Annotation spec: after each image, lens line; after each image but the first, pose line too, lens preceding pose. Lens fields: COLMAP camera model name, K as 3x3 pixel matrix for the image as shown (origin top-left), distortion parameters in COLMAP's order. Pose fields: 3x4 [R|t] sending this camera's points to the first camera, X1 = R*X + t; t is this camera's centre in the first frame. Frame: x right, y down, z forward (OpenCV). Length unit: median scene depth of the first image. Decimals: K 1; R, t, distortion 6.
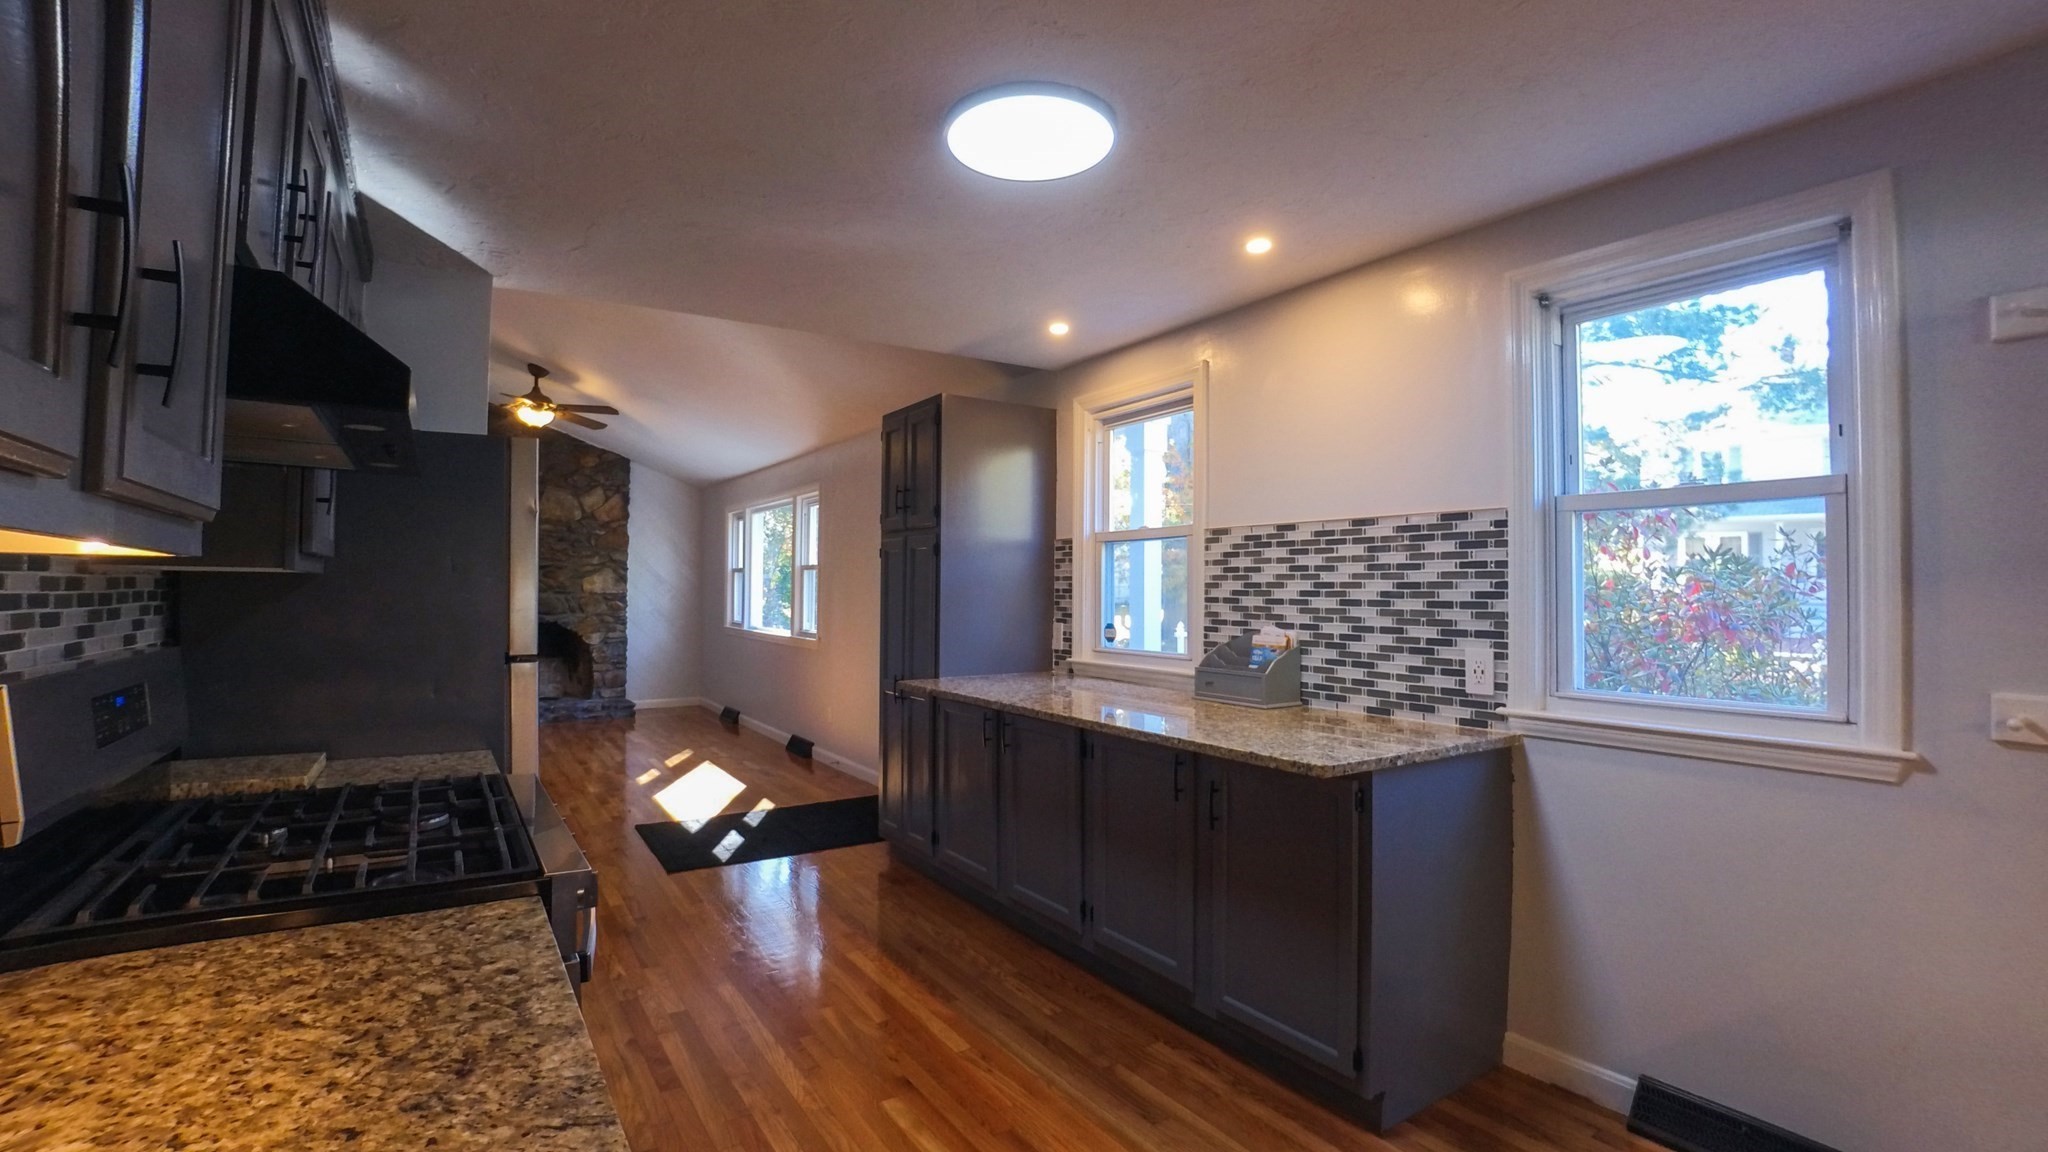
lens RADIAL K [[907.1, 0, 1028.8], [0, 907.1, 569.5], [0, 0, 1]] dist [-0.042869, -0.001363]
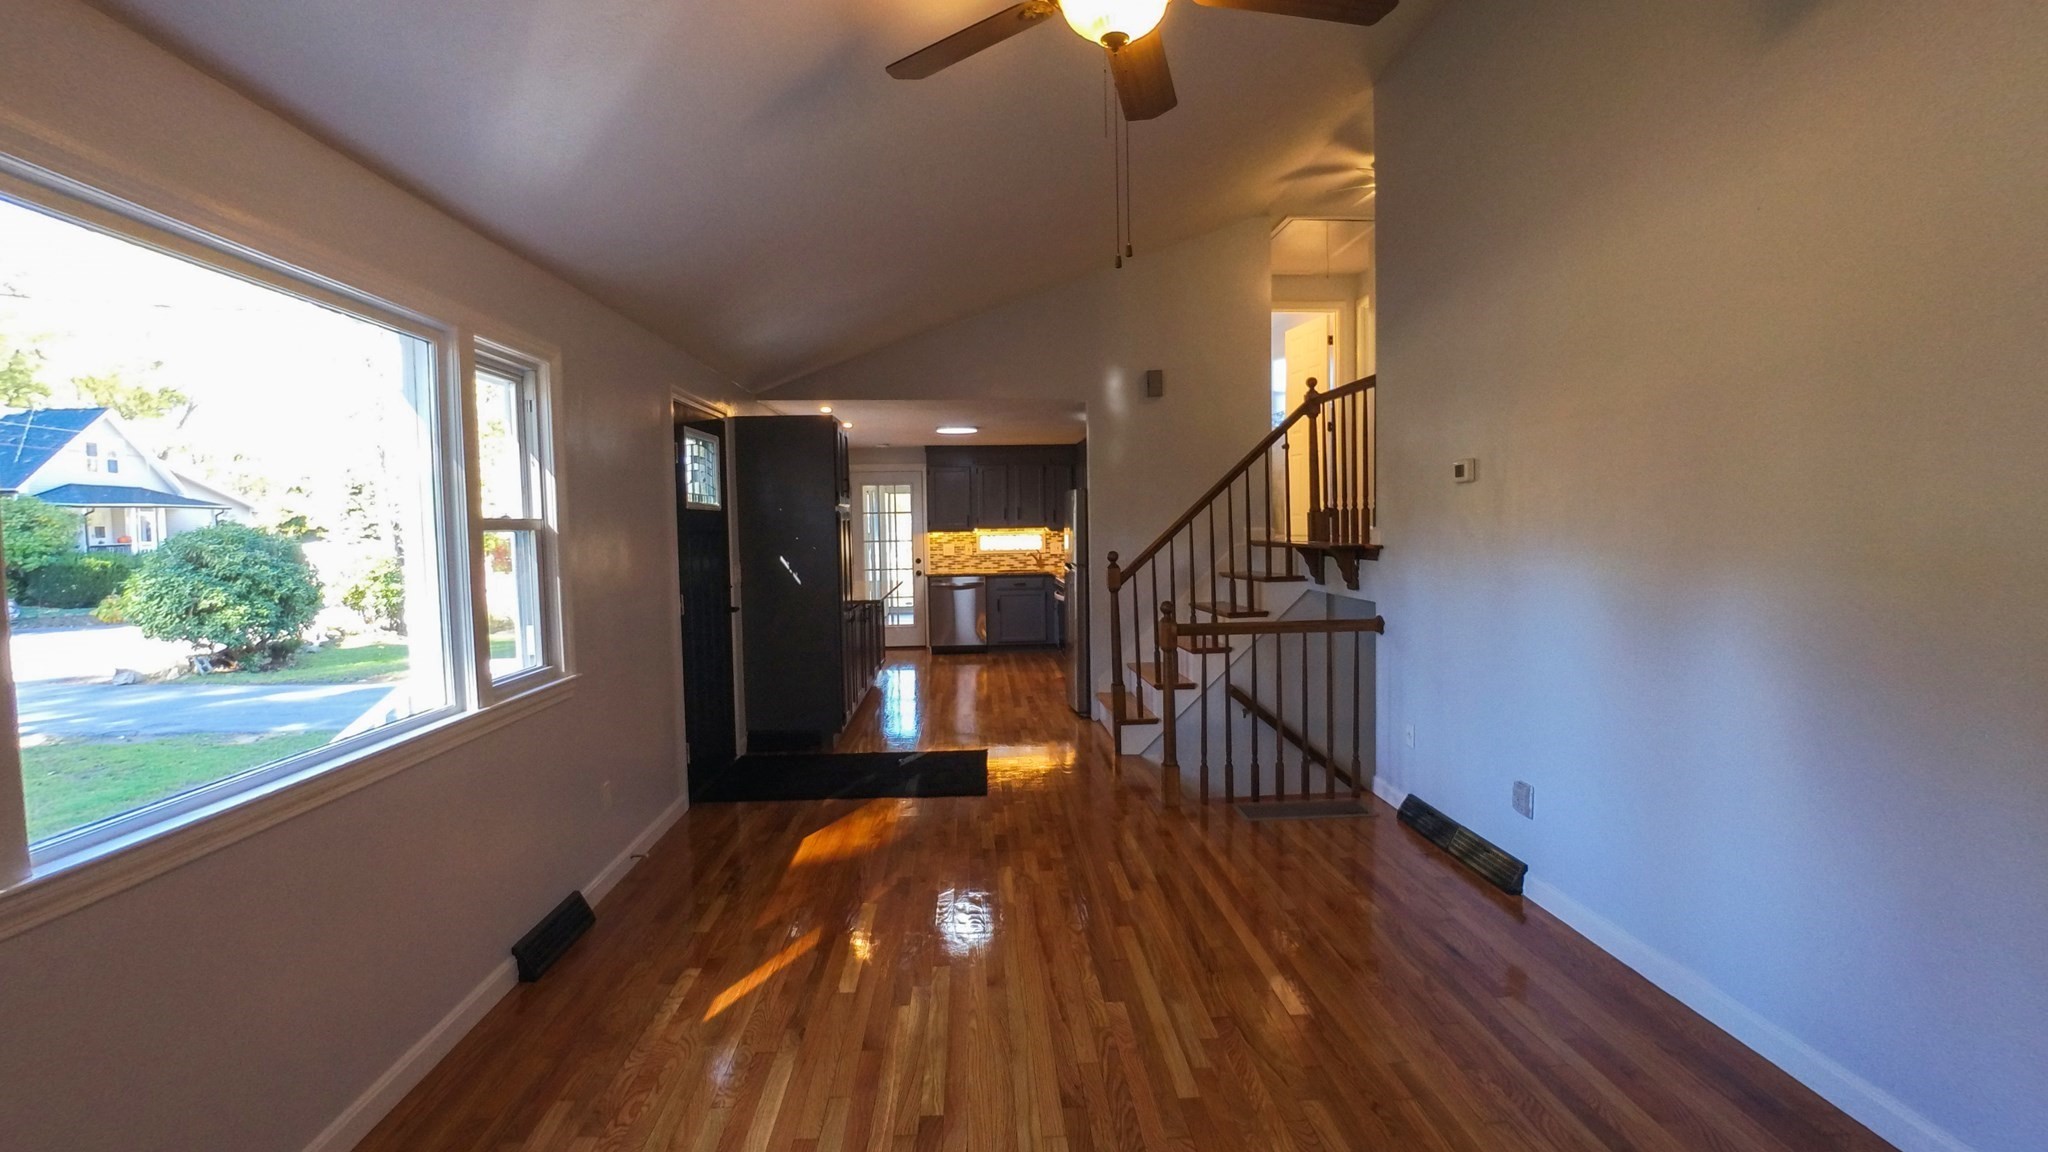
lens RADIAL K [[907.1, 0, 1028.8], [0, 907.1, 569.5], [0, 0, 1]] dist [-0.042869, -0.001363]
pose [[-0.867139, -0.014048, 0.497869, -0.516297], [0.004726, 0.999325, 0.036430, 0.003426], [-0.498044, 0.033943, -0.866487, 0.972855]]
